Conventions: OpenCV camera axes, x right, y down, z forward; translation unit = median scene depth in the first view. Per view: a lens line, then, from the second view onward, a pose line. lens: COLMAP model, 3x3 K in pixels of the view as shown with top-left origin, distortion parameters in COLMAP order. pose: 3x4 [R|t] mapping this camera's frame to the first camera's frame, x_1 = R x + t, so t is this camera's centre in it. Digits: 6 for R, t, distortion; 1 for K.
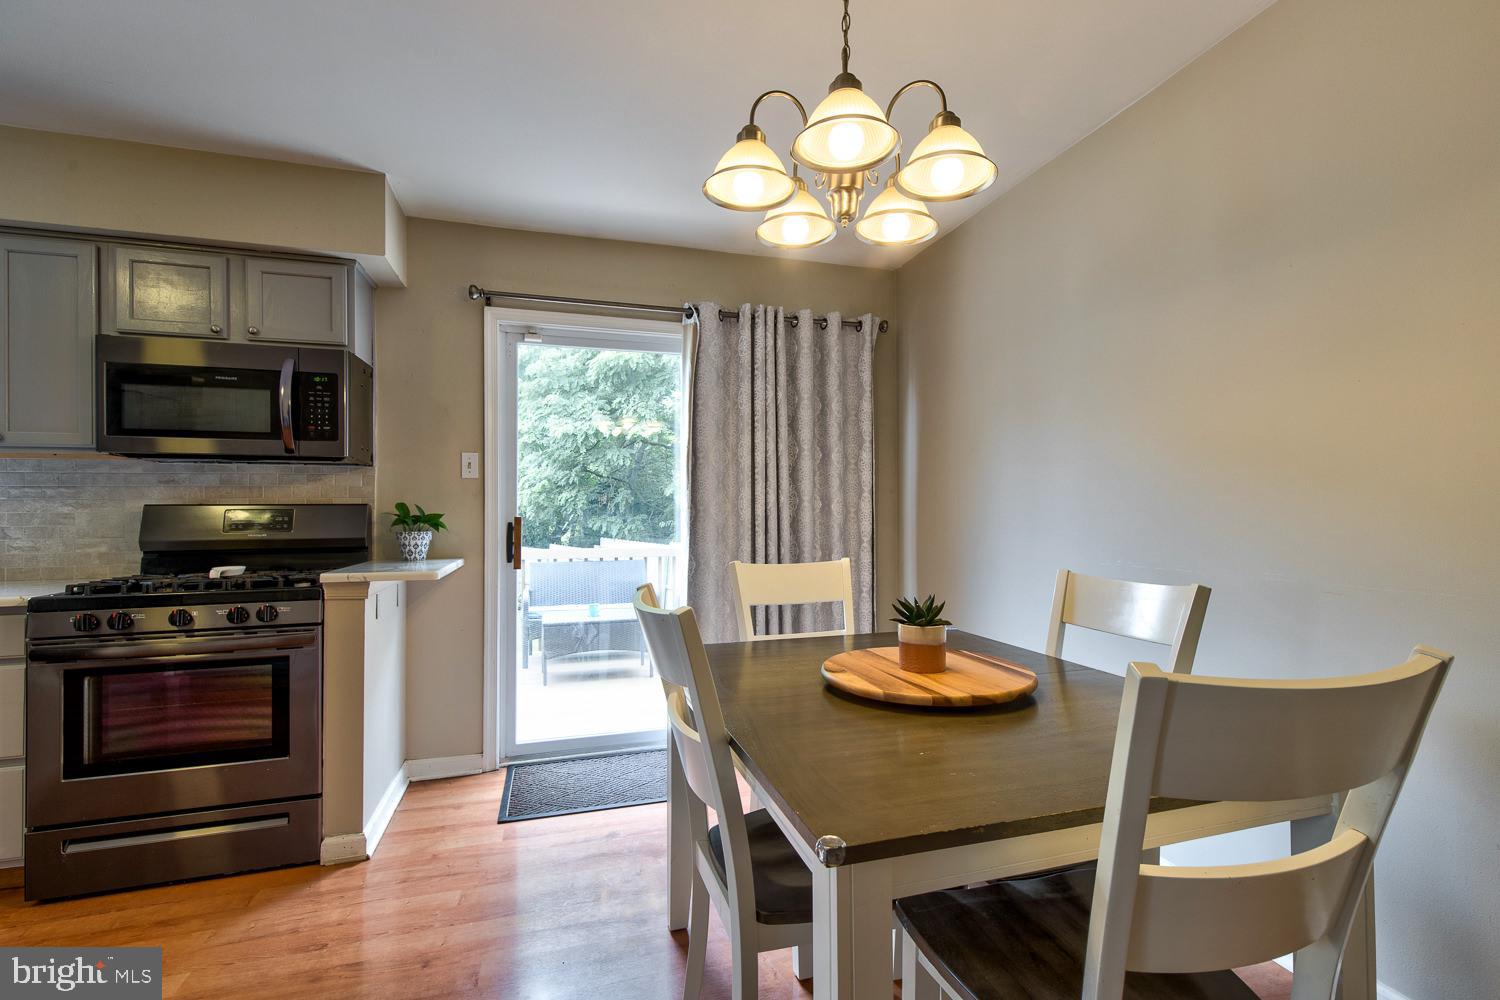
lens RADIAL K [[679.3, 0, 744.5], [0, 679.3, 507.4], [0, 0, 1]] dist [0.010647, -0.002447]
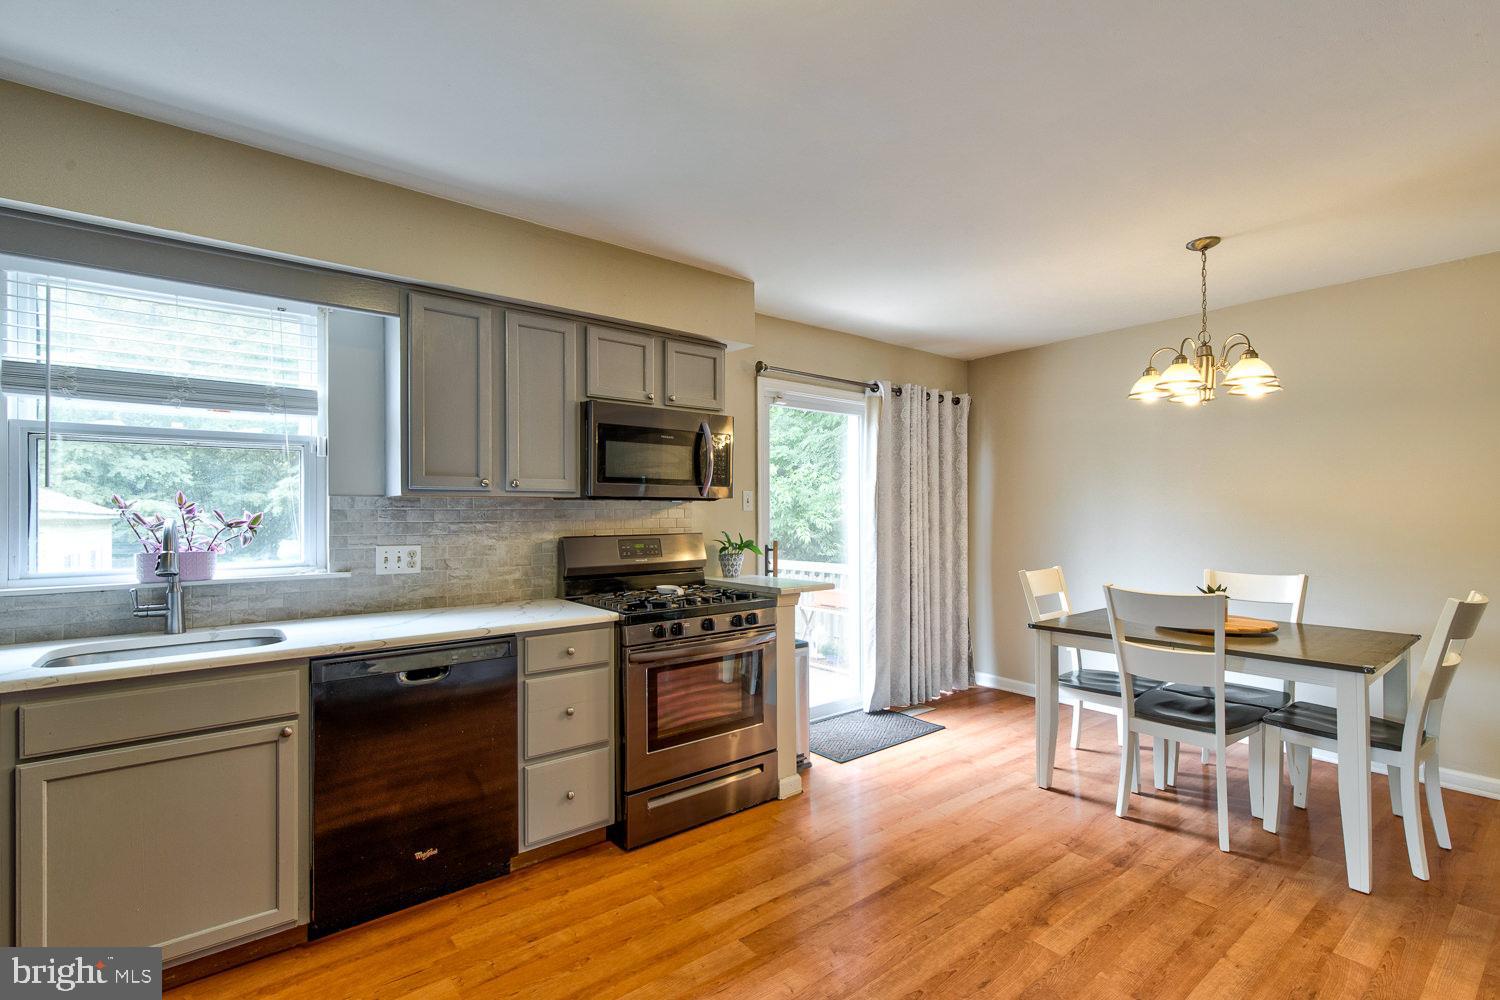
lens RADIAL K [[679.3, 0, 779.8], [0, 679.3, 514.0], [0, 0, 1]] dist [0.010647, -0.002447]
pose [[0.924008, 0.001168, 0.382371, -0.985115], [-0.001132, 0.999999, -0.000319, -0.043584], [-0.382371, -0.000138, 0.924009, -0.228441]]
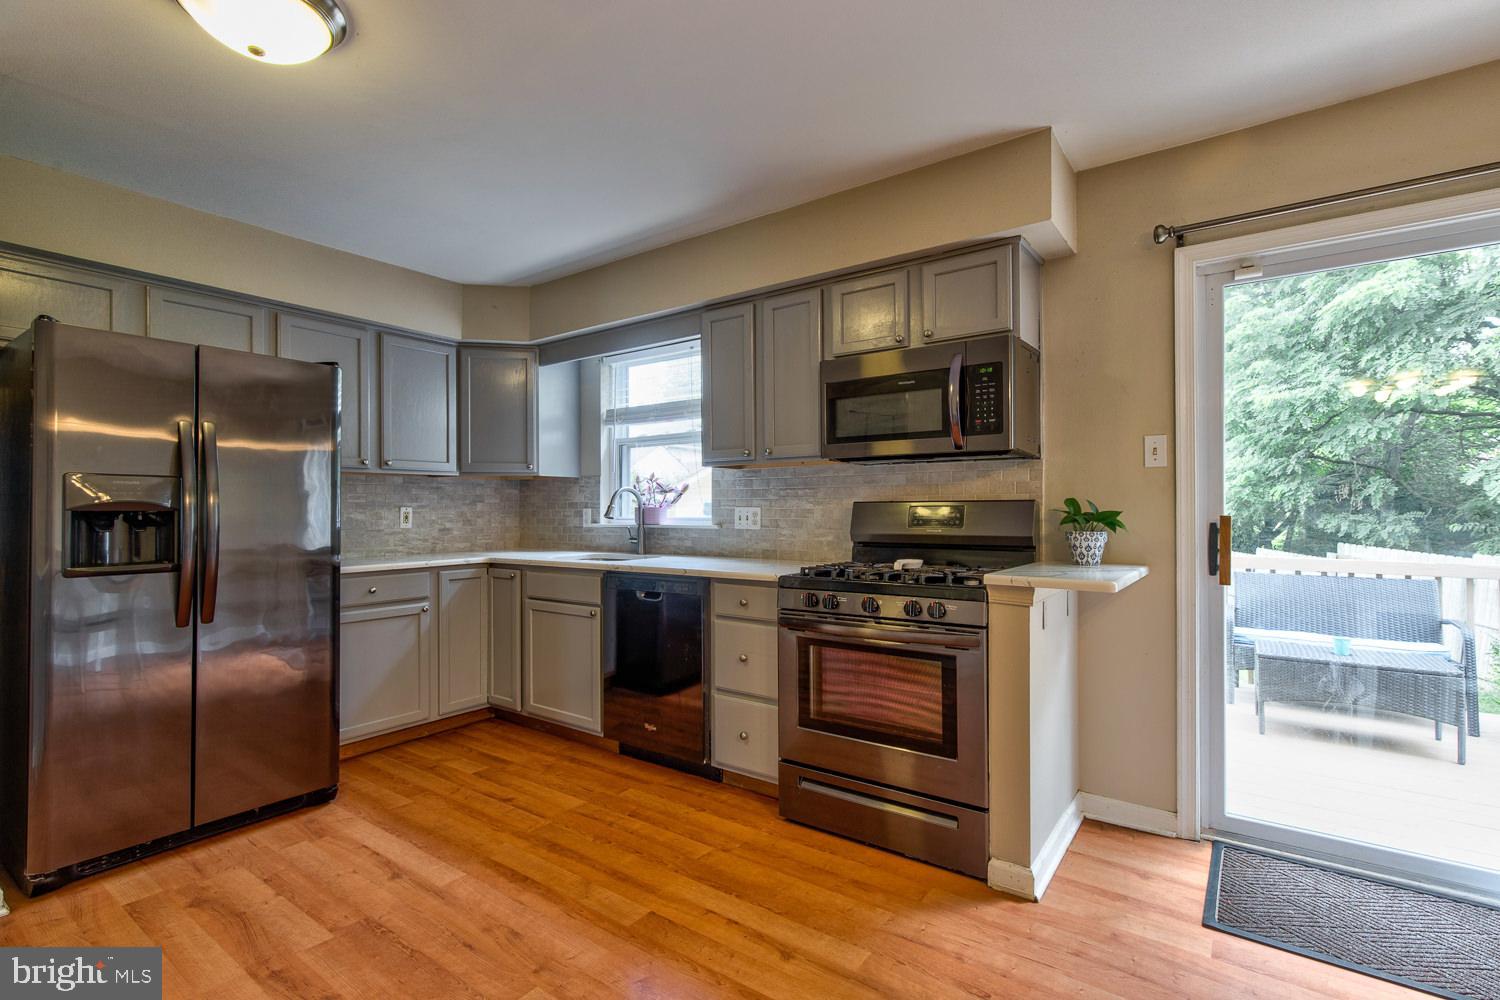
lens RADIAL K [[679.3, 0, 738.8], [0, 679.3, 500.5], [0, 0, 1]] dist [0.010647, -0.002447]
pose [[0.599853, -0.007124, -0.800079, -0.063771], [0.003398, 0.999974, -0.006357, 0.000437], [0.800103, 0.001095, 0.599862, 0.143328]]
